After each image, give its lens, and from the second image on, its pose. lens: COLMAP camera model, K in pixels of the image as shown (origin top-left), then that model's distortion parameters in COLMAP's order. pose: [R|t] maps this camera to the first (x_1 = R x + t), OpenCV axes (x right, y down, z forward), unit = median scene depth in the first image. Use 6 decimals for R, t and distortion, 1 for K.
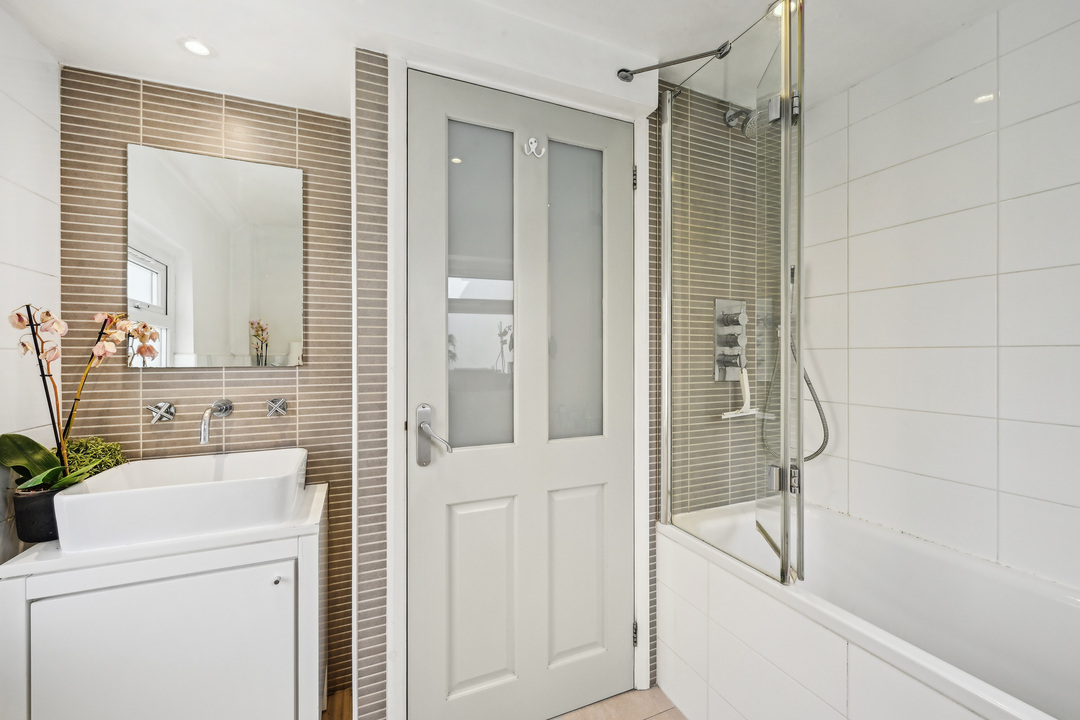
lens RADIAL K [[437.8, 0, 539.8], [0, 437.8, 352.5], [0, 0, 1]] dist [-0.002127, -0.000458]
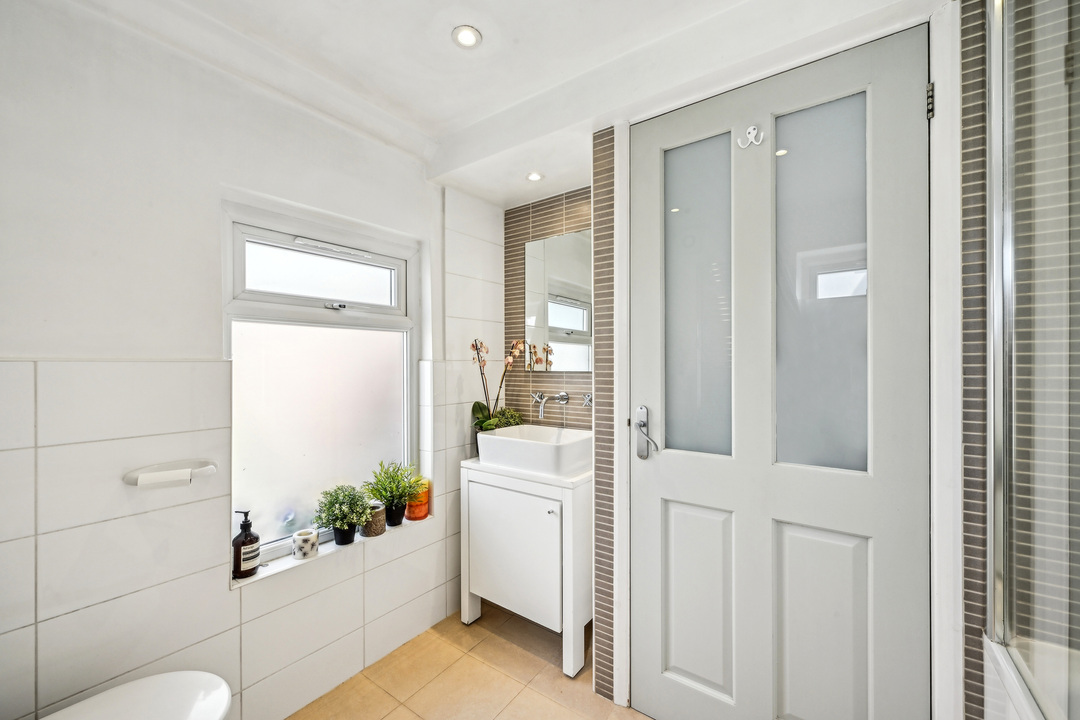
lens RADIAL K [[426.5, 0, 540.0], [0, 426.5, 360.0], [0, 0, 1]] dist [-0.000521, -0.000117]
pose [[0.512004, -0.004960, -0.858969, 0.571692], [0.006058, 0.999979, -0.002164, -0.004235], [0.858961, -0.004095, 0.512024, 0.179881]]
